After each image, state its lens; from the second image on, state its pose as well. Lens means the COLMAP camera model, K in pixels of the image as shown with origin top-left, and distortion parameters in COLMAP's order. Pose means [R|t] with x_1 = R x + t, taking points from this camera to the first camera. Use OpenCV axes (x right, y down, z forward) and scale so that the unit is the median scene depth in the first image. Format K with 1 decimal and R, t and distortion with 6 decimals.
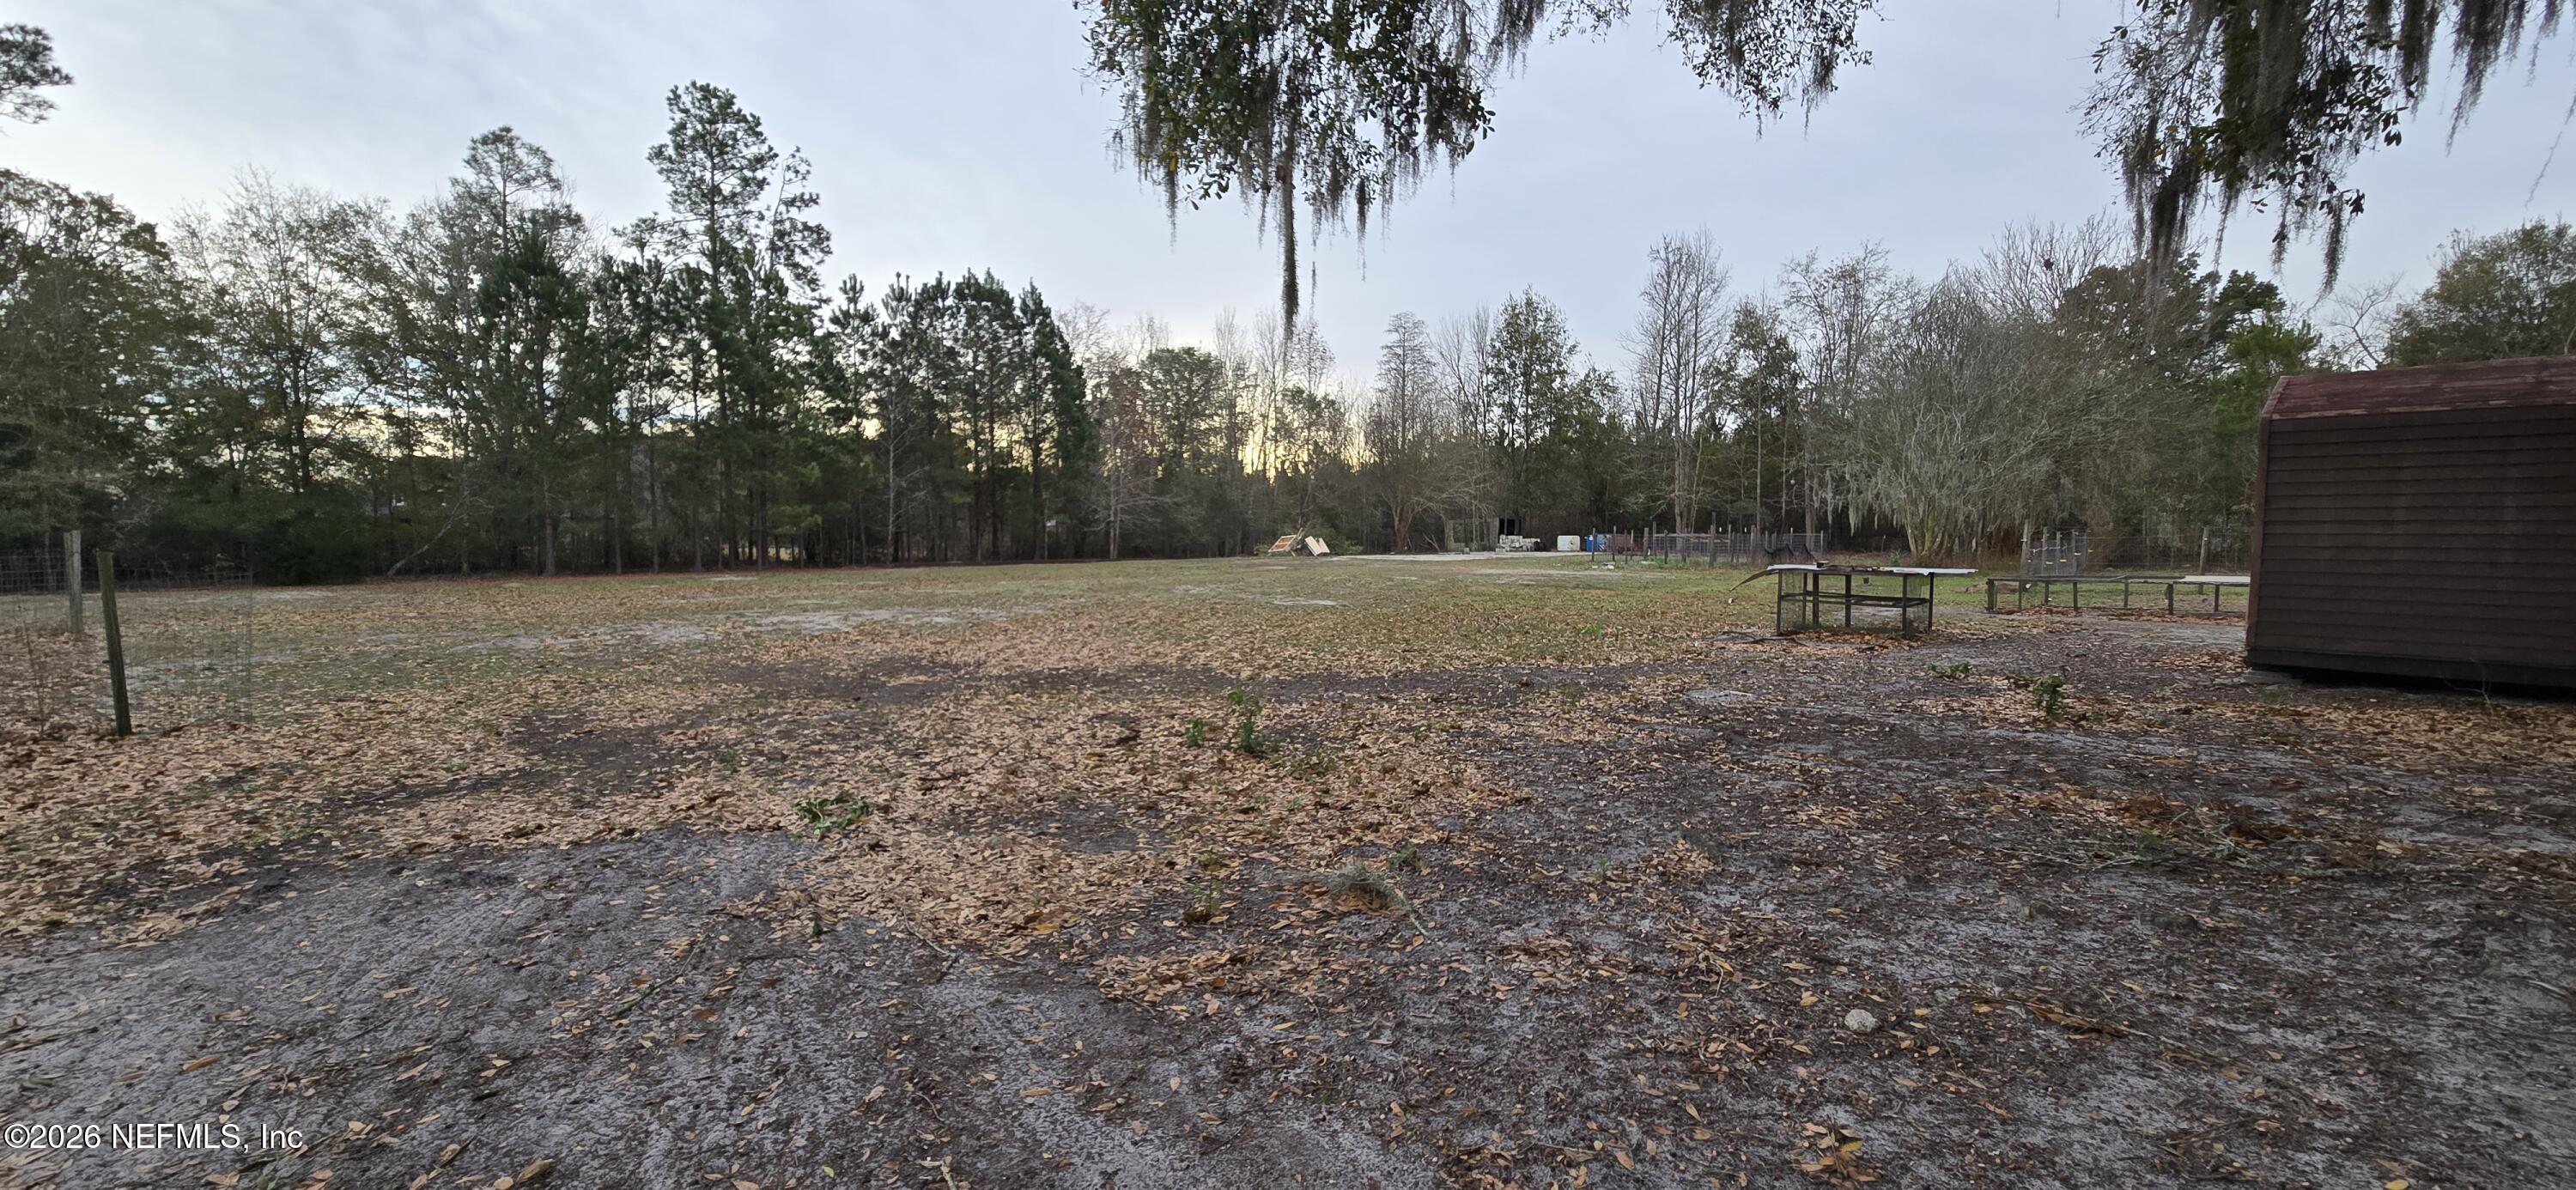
lens RADIAL K [[1035.7, 0, 1302.0], [0, 1035.7, 598.0], [0, 0, 1]] dist [0.013246, -0.018442]
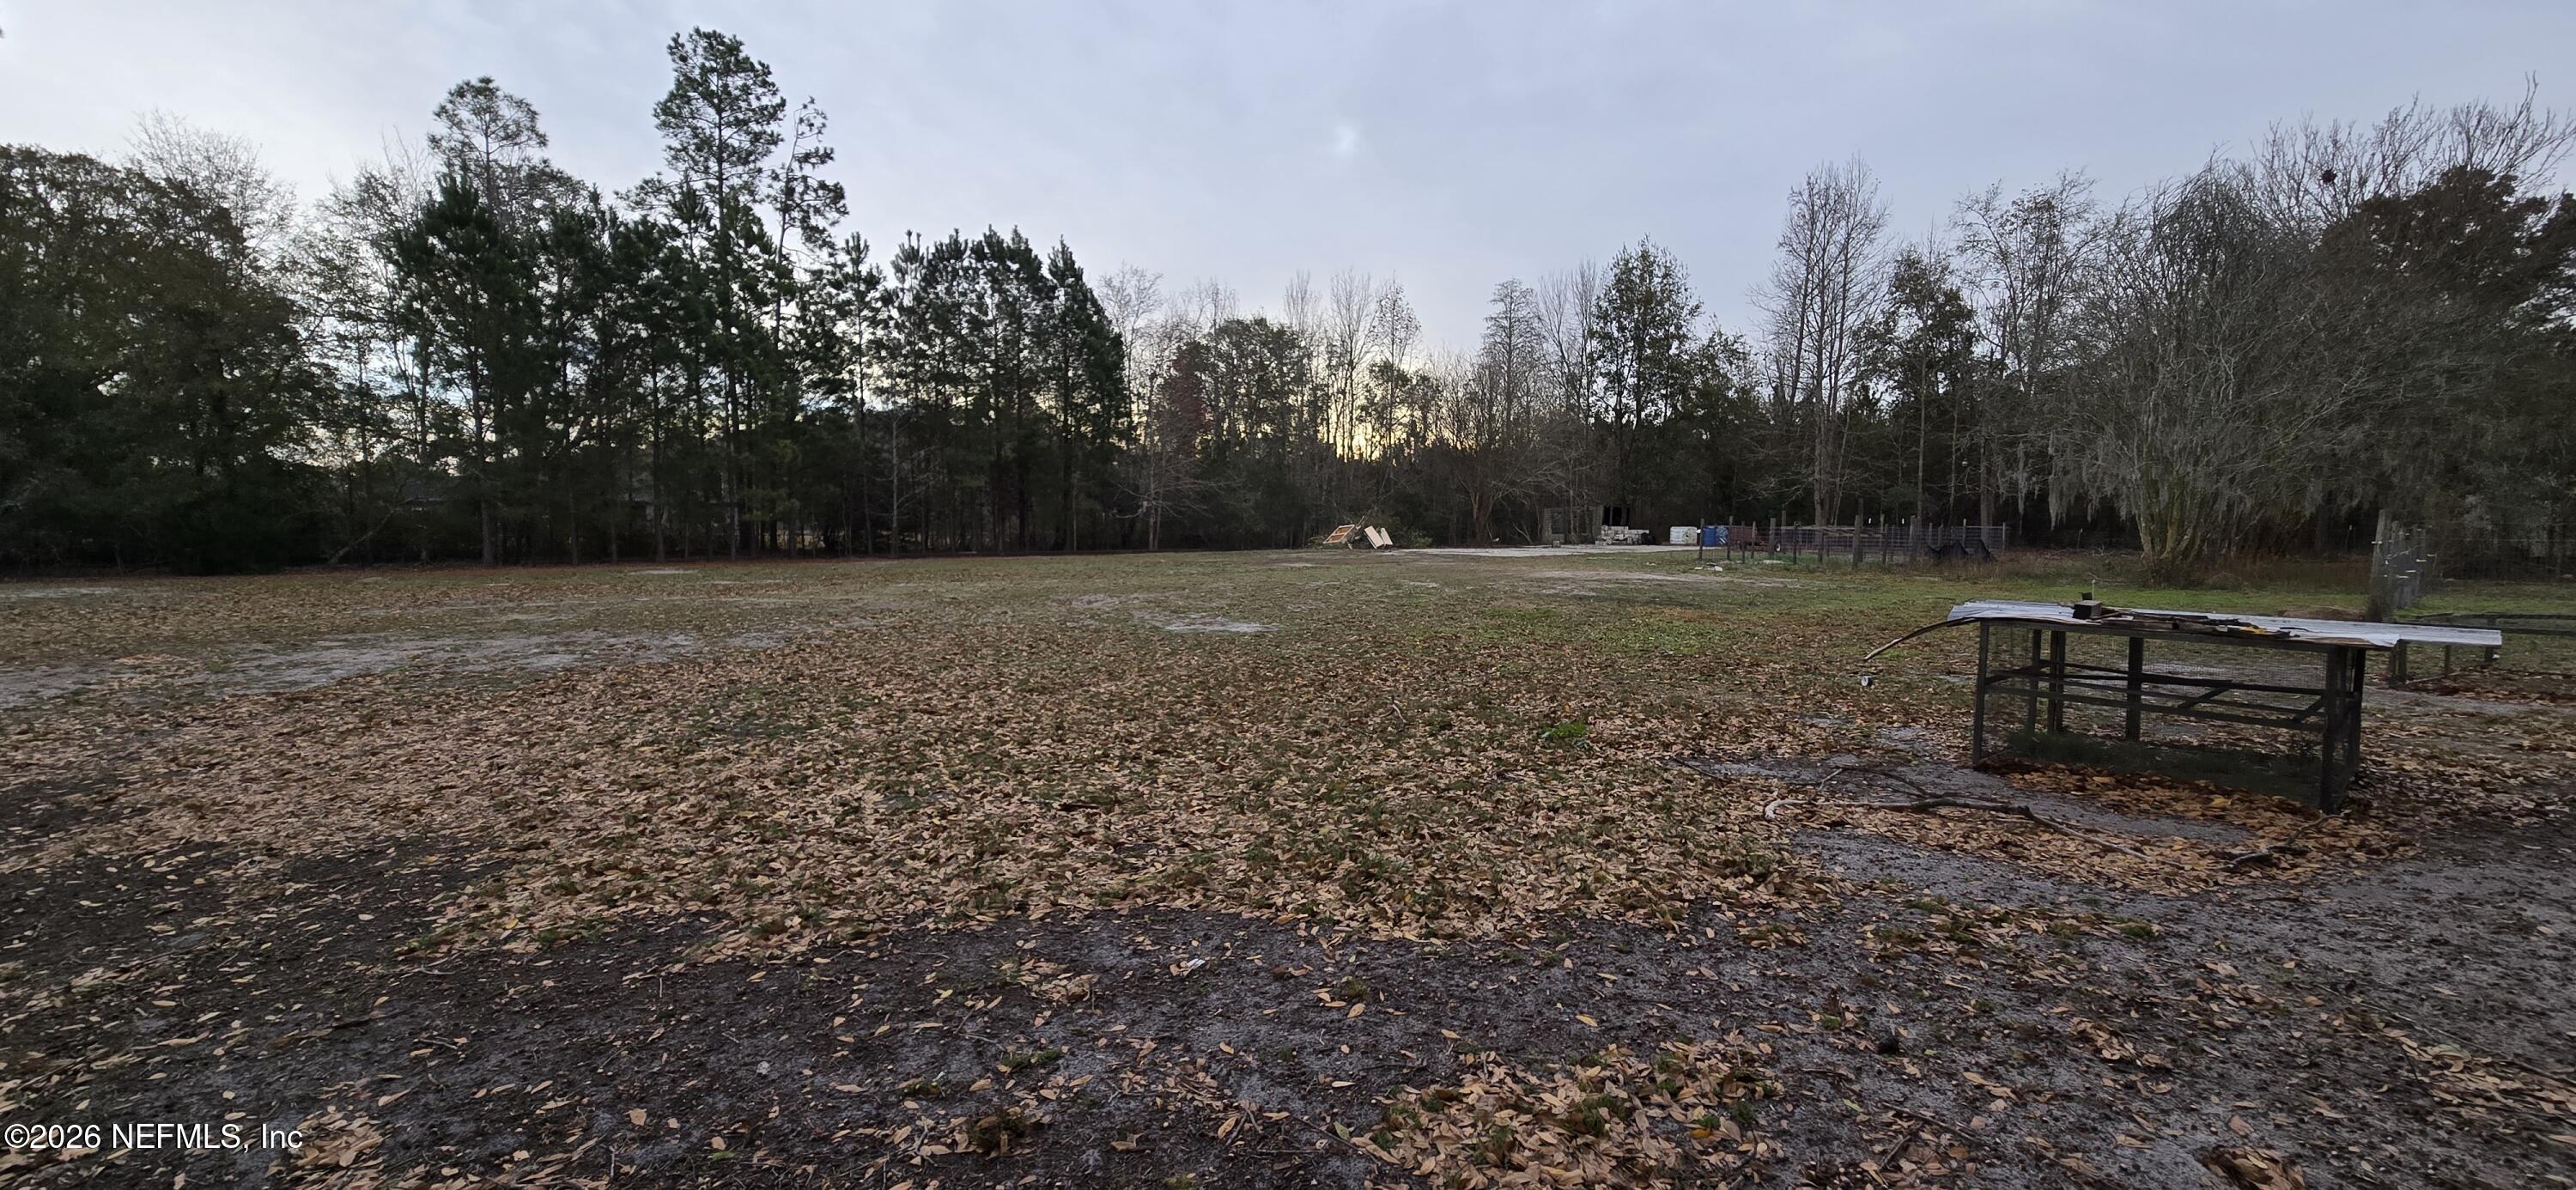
lens RADIAL K [[1051.3, 0, 1297.8], [0, 1051.3, 599.8], [0, 0, 1]] dist [-0.000541, -0.000562]
pose [[0.993002, 0.013336, -0.117342, 0.044466], [-0.011884, 0.999844, 0.013070, -0.007550], [0.117498, -0.011584, 0.993006, 0.103218]]
